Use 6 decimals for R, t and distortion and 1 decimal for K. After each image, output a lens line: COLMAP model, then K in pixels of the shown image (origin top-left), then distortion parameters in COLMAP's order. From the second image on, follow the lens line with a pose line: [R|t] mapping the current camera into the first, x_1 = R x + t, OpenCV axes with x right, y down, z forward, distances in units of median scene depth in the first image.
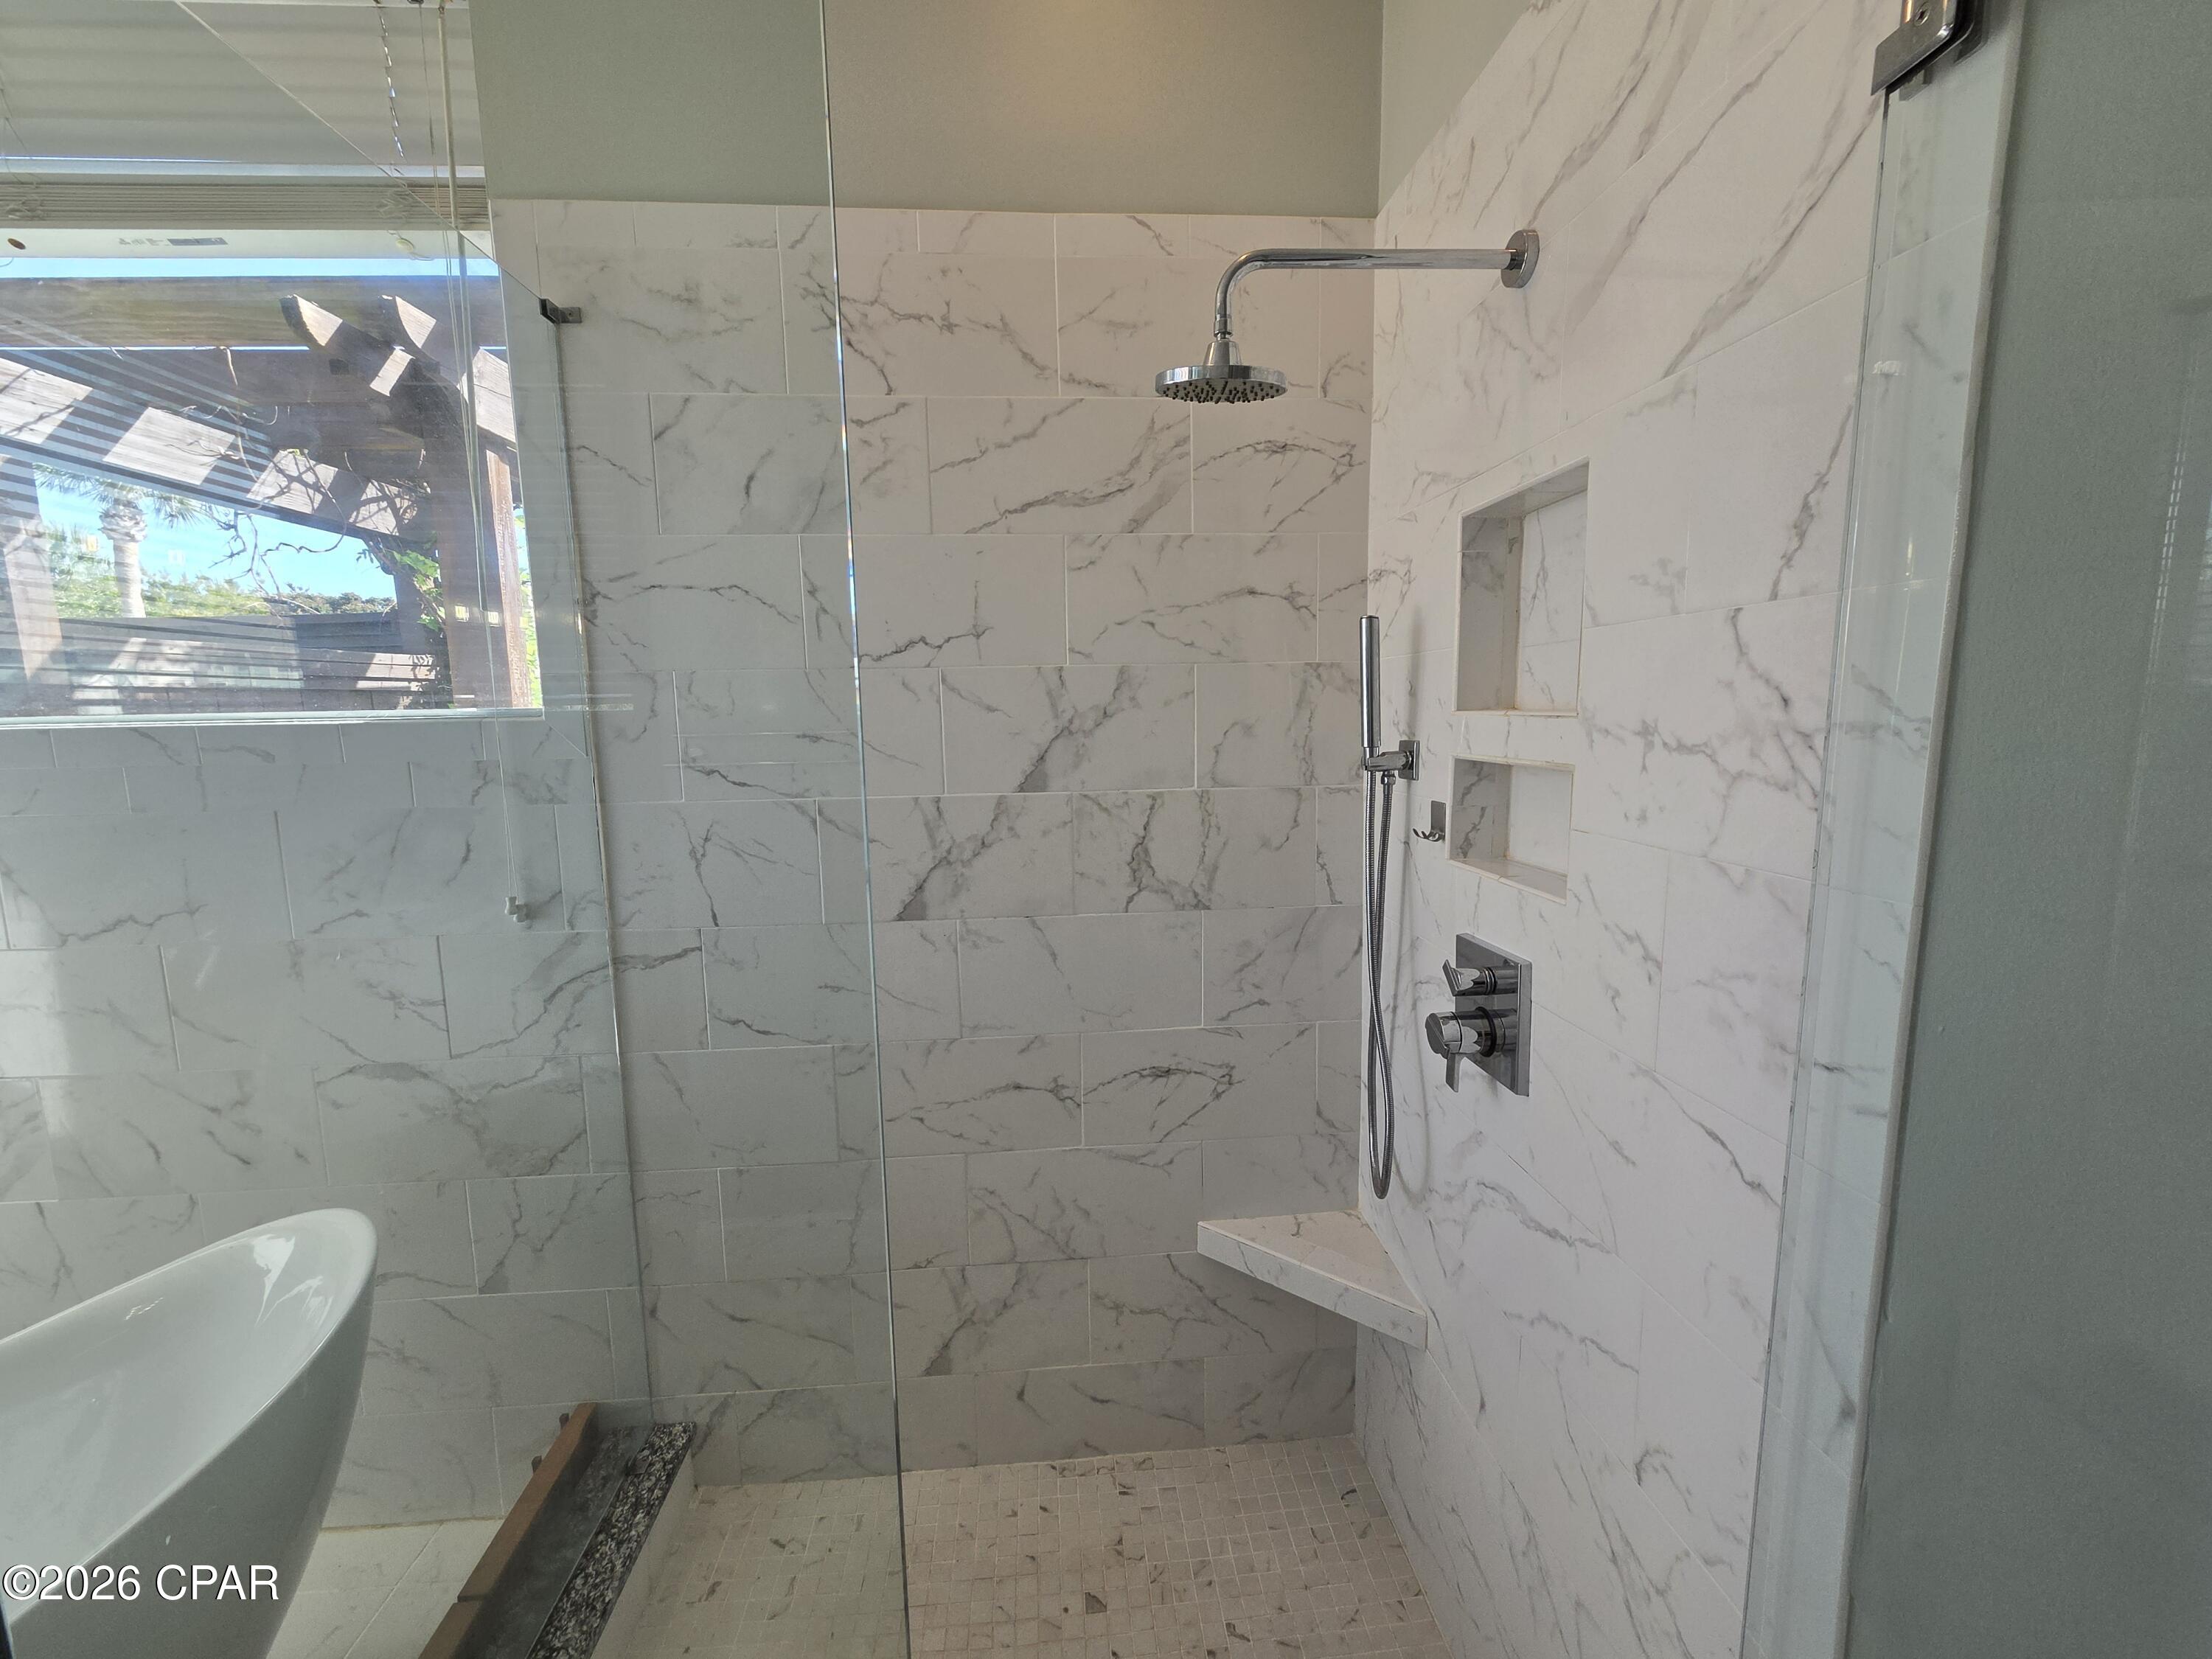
lens RADIAL K [[908.6, 0, 1112.9], [0, 908.6, 826.2], [0, 0, 1]] dist [-0.003716, -0.000548]
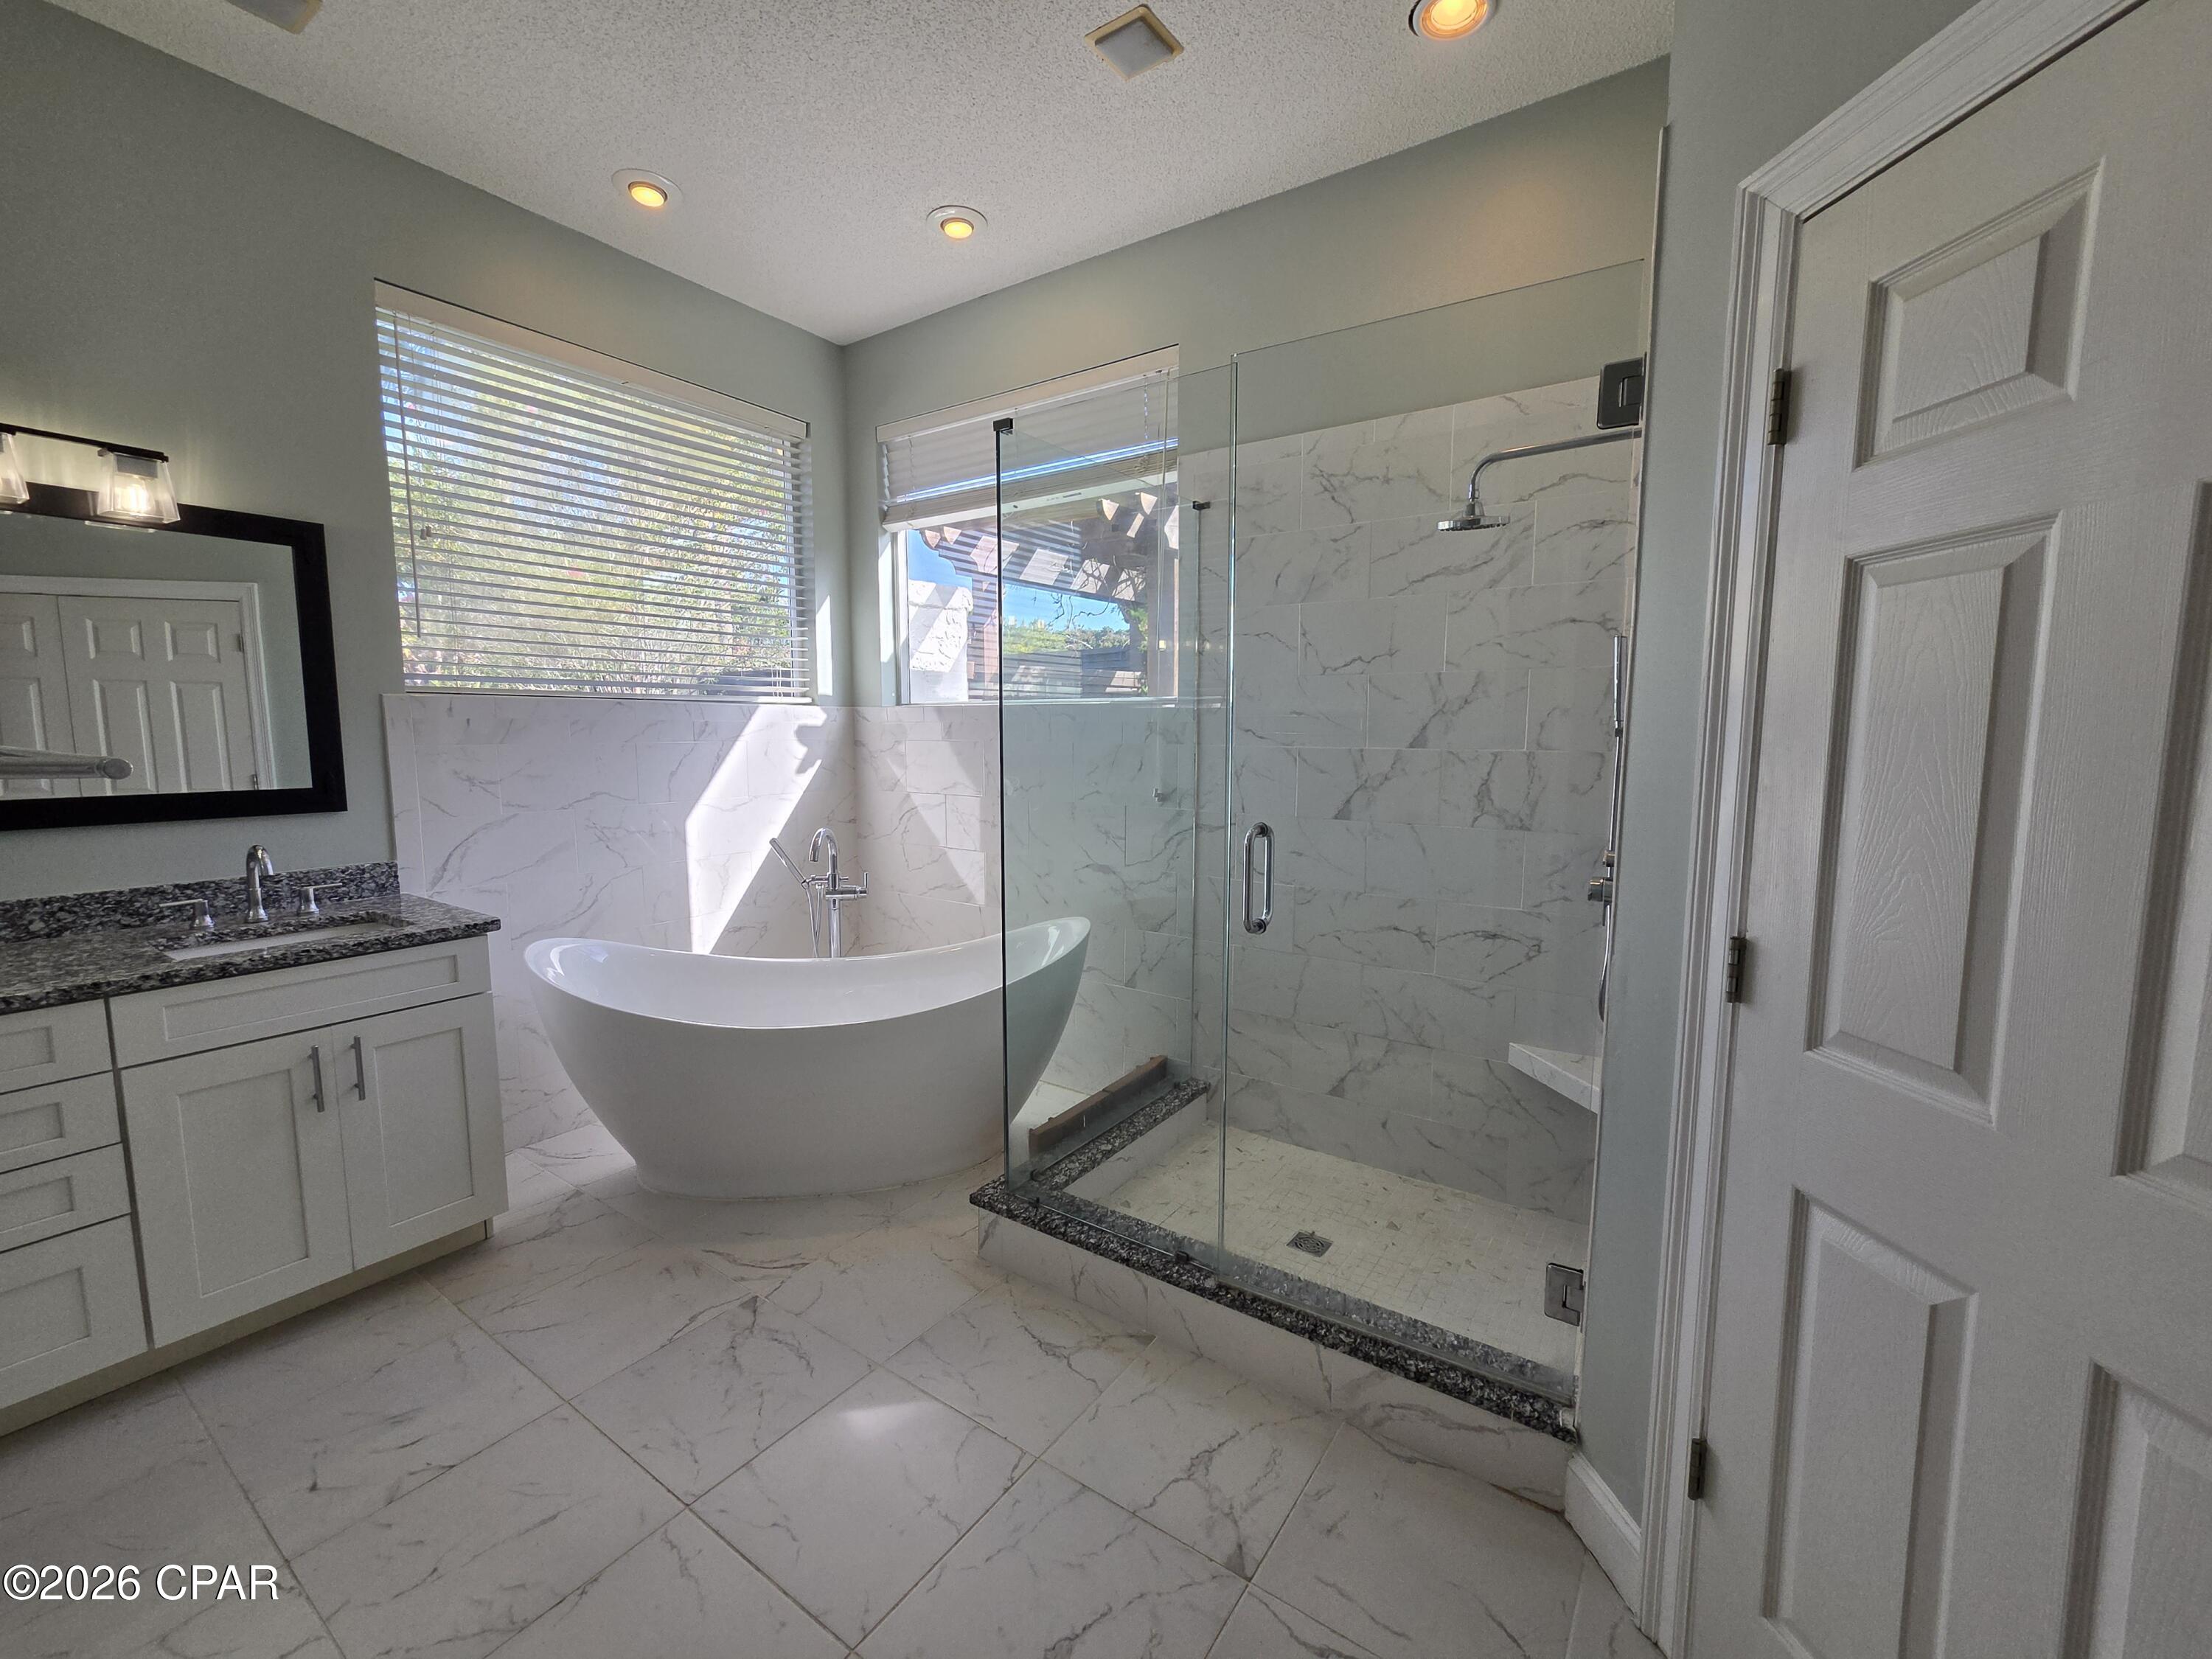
lens RADIAL K [[908.6, 0, 1112.9], [0, 908.6, 826.2], [0, 0, 1]] dist [-0.003716, -0.000548]
pose [[0.777497, 0.088936, -0.622566, 0.496155], [-0.096902, 0.995070, 0.021133, 0.116735], [0.621376, 0.043897, 0.782282, -0.601722]]
